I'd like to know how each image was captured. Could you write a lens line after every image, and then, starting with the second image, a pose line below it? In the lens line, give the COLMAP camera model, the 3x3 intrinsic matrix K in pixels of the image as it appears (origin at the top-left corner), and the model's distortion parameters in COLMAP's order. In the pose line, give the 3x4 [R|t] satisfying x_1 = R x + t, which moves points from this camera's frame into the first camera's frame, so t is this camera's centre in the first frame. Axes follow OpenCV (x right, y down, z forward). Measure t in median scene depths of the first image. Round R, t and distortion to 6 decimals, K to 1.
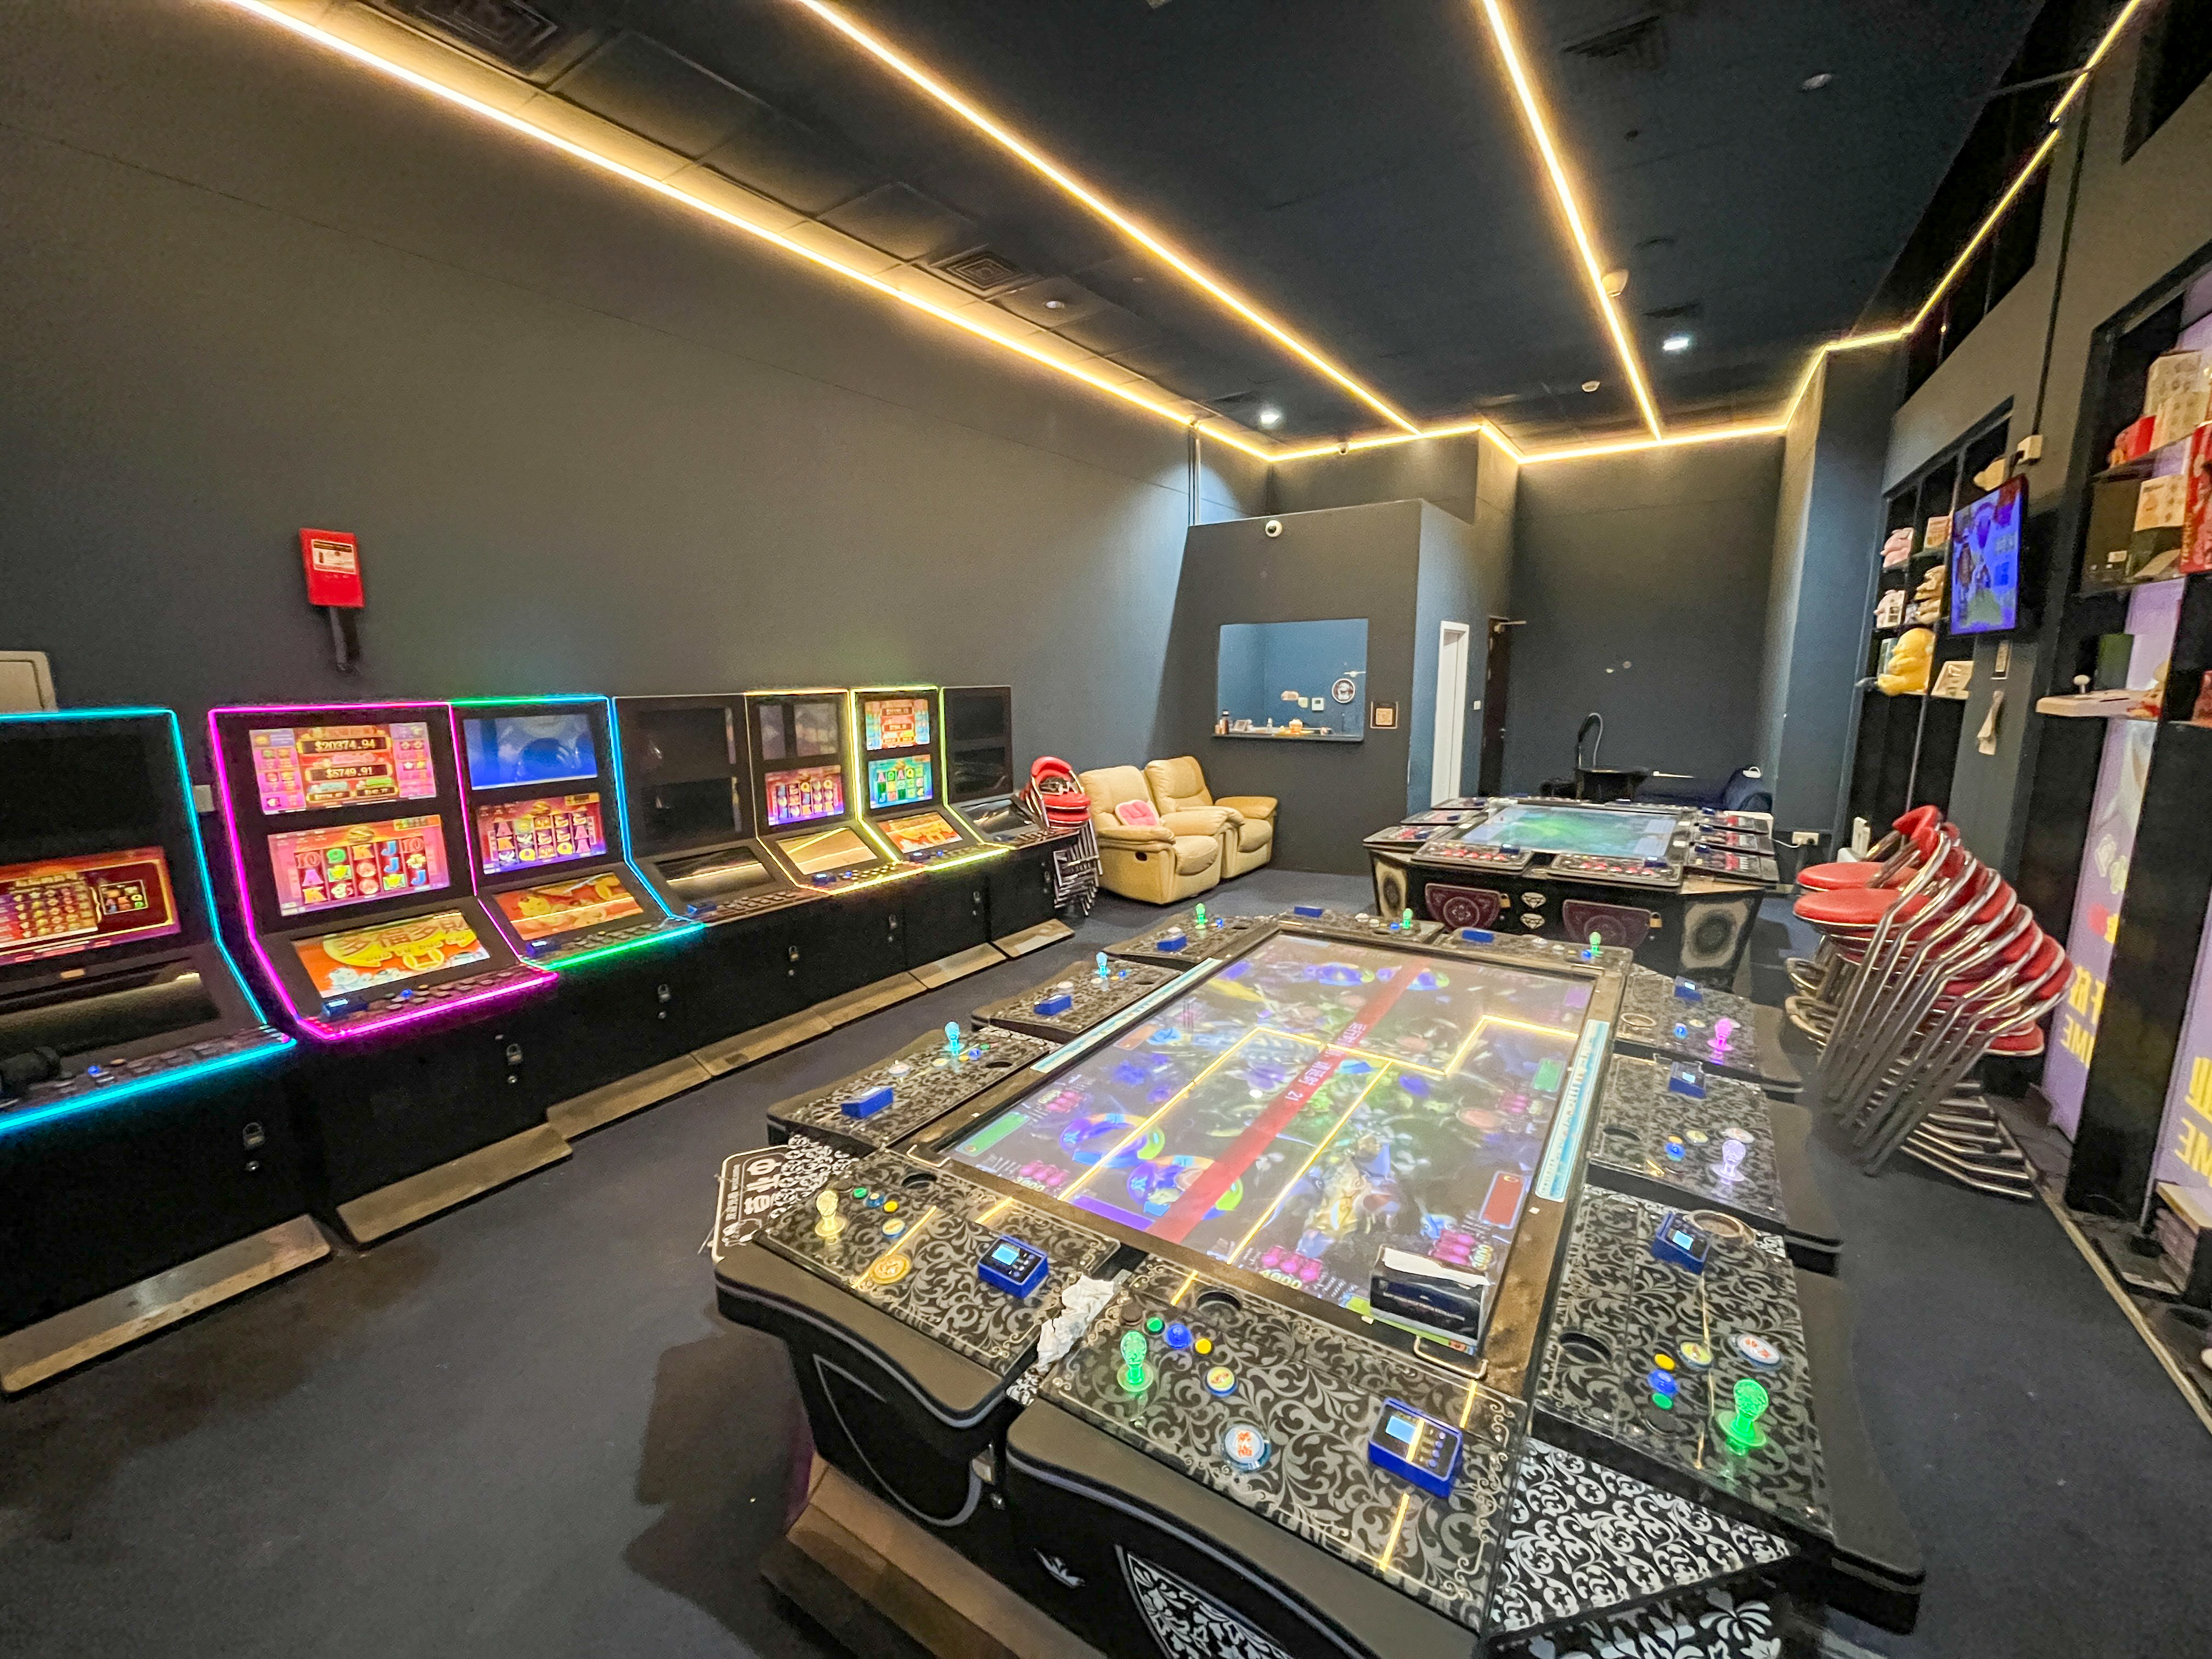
lens RADIAL K [[892.1, 0, 1103.5], [0, 892.1, 832.2], [0, 0, 1]] dist [-0.002628, -0.000599]
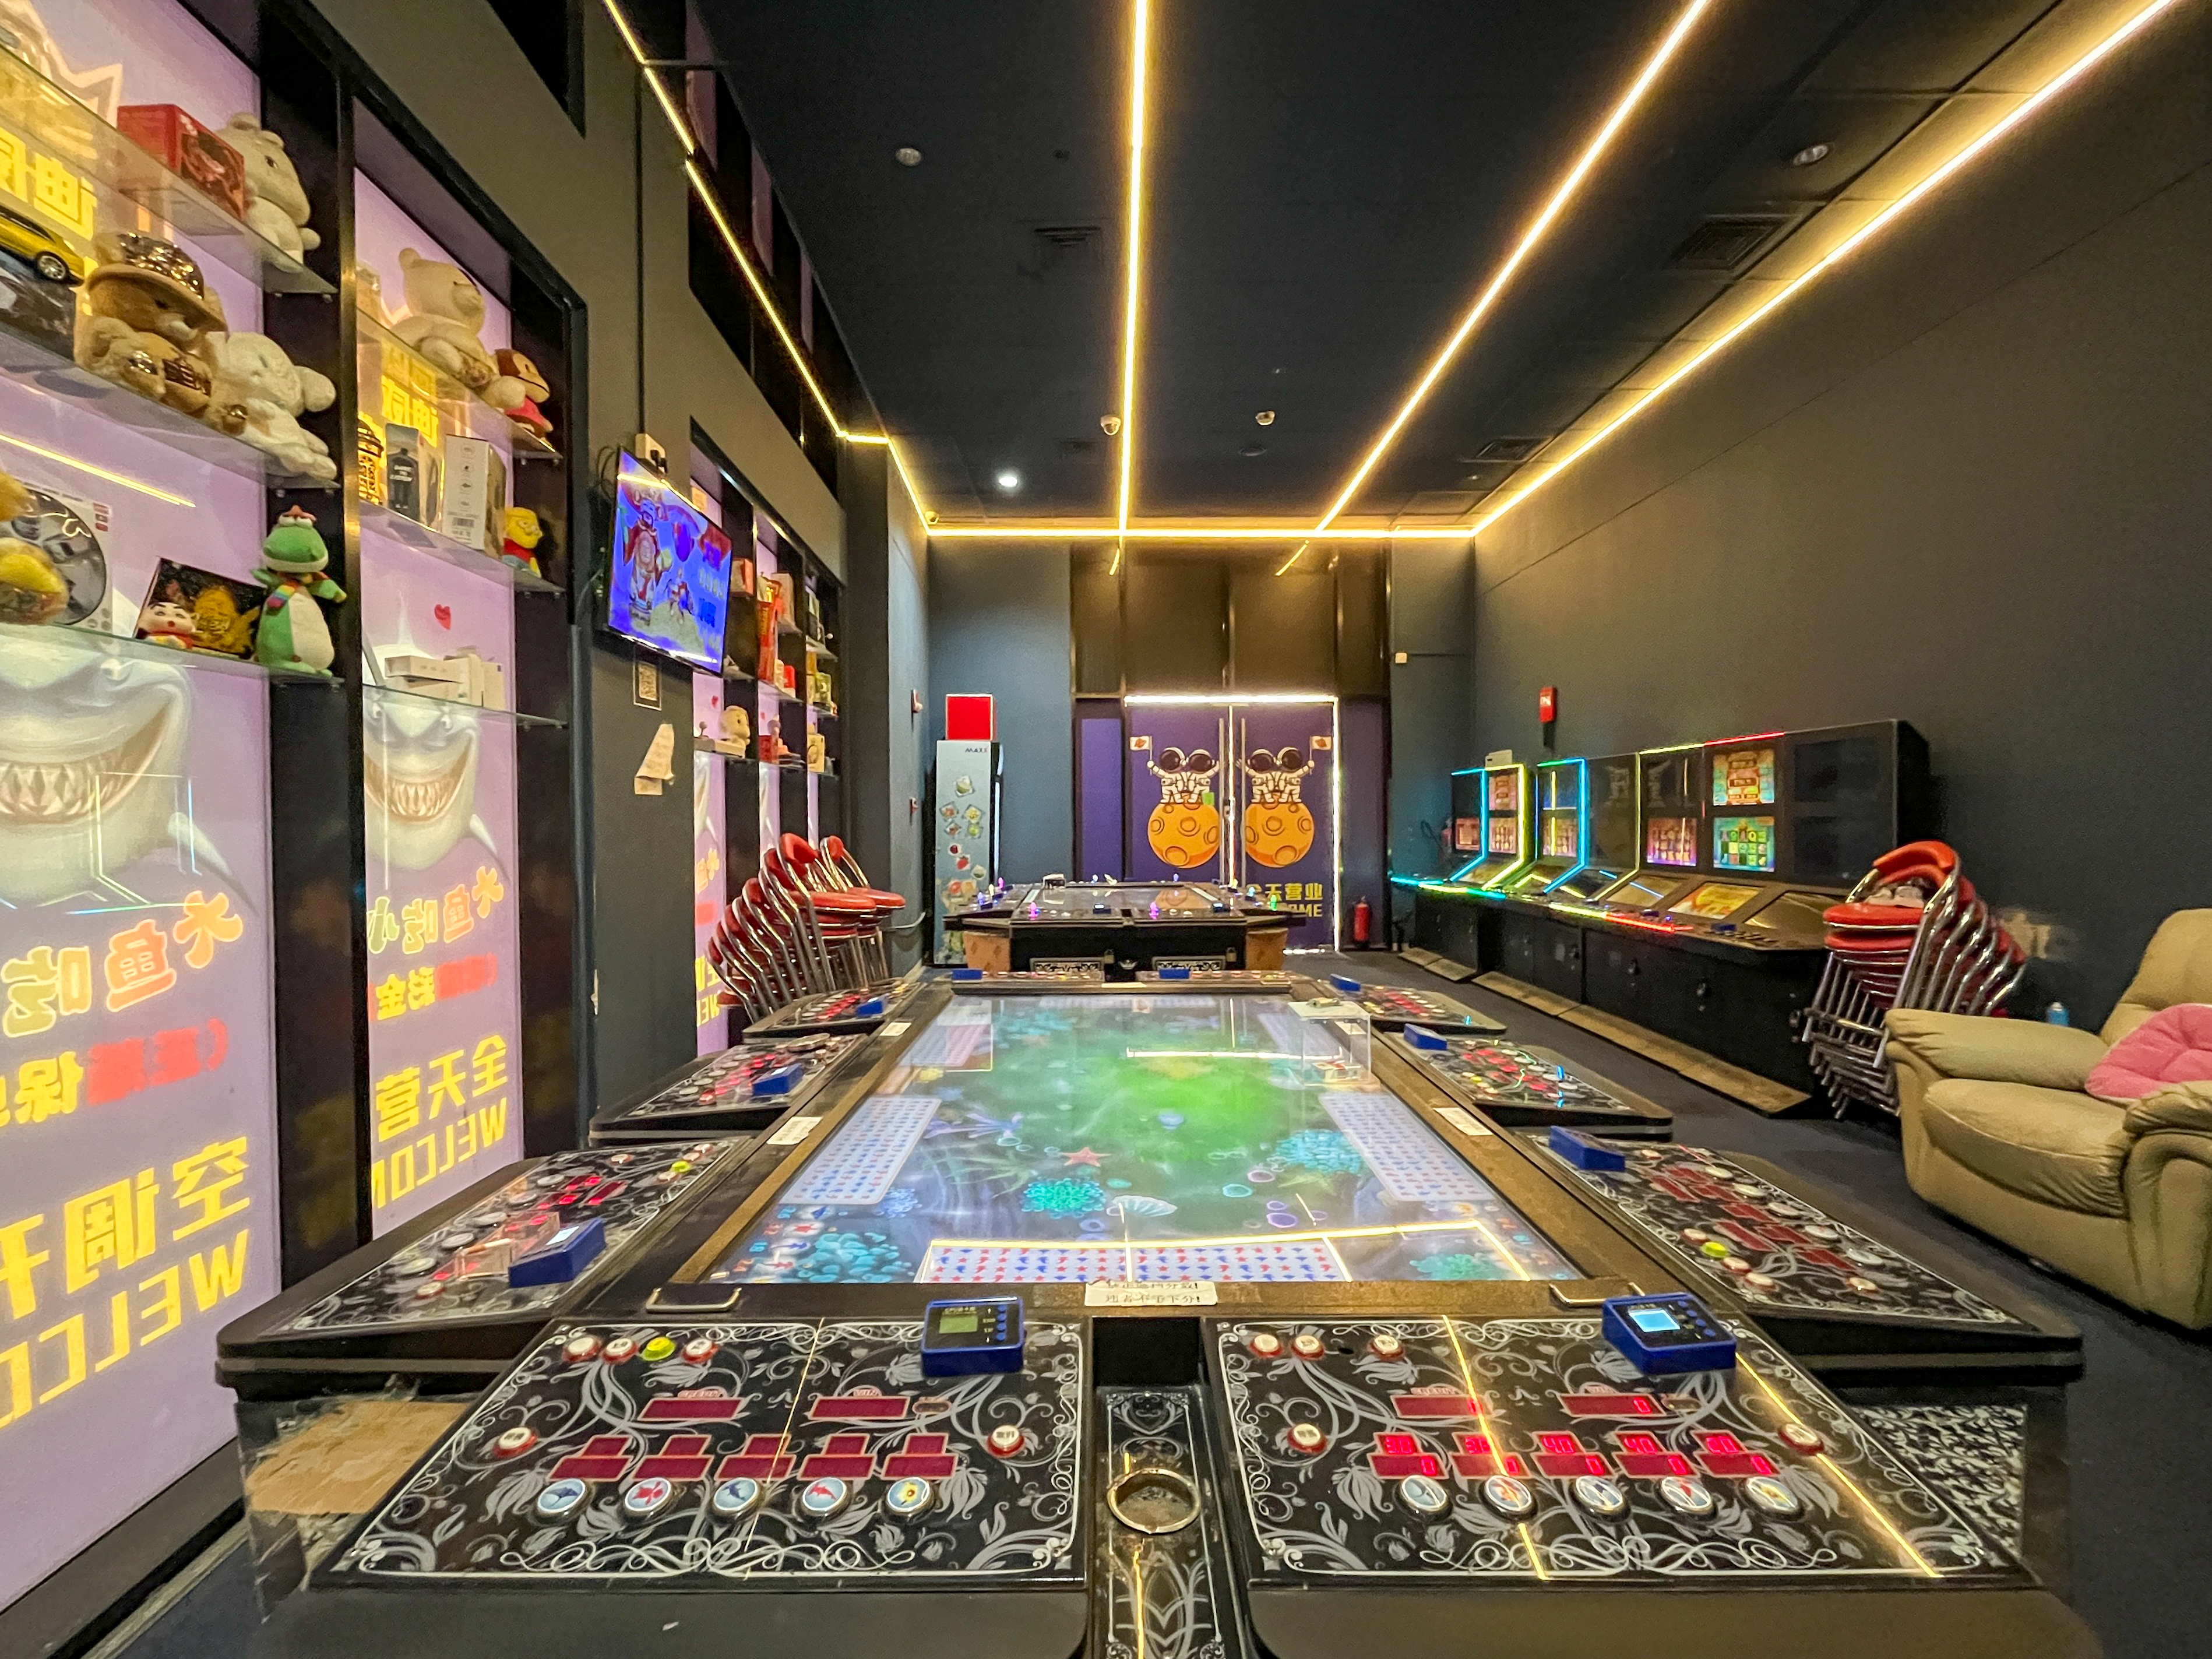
lens RADIAL K [[947.7, 0, 1104.0], [0, 947.7, 832.2], [0, 0, 1]] dist [-0.002207, -0.000875]
pose [[-0.829494, 0.025533, -0.557931, 0.869624], [-0.080137, 0.983177, 0.164137, -0.184177], [0.552736, 0.180862, -0.813493, 1.519551]]
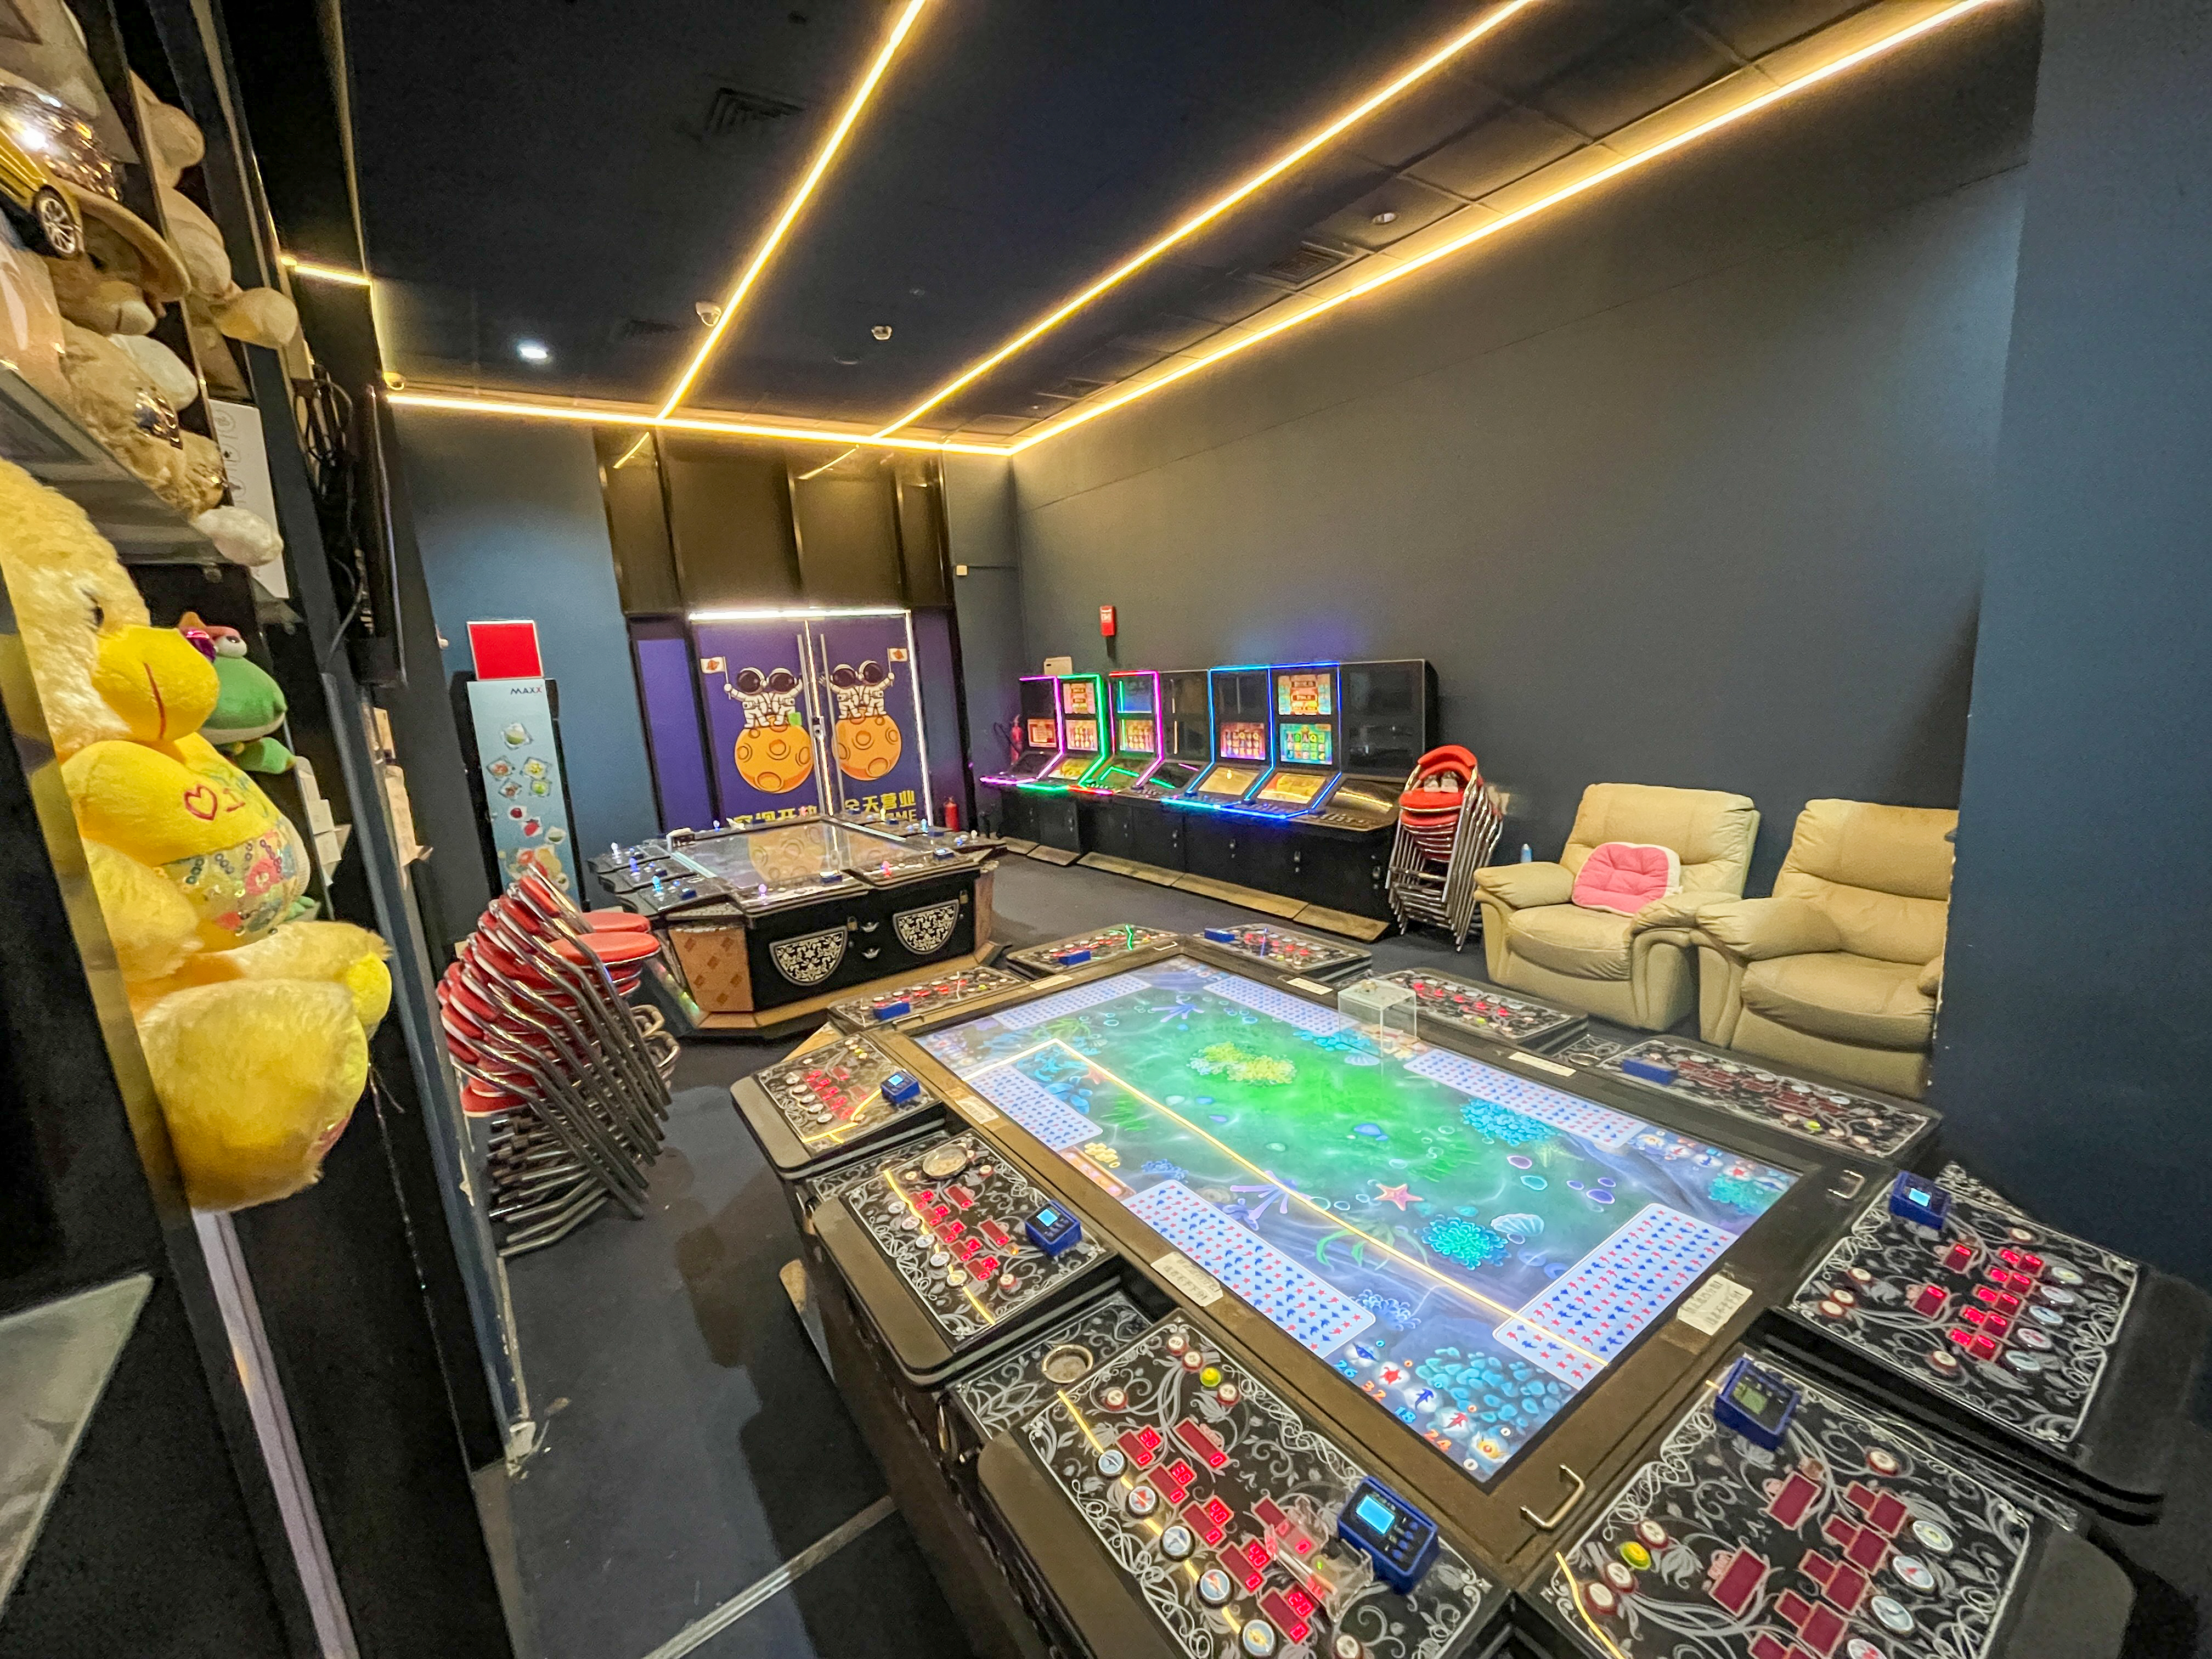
lens RADIAL K [[892.1, 0, 1103.5], [0, 892.1, 832.2], [0, 0, 1]] dist [-0.002628, -0.000599]
pose [[-0.357494, 0.214673, -0.908908, 1.040040], [-0.087972, 0.961155, 0.261614, -0.248116], [0.929763, 0.173484, -0.324722, 1.248938]]
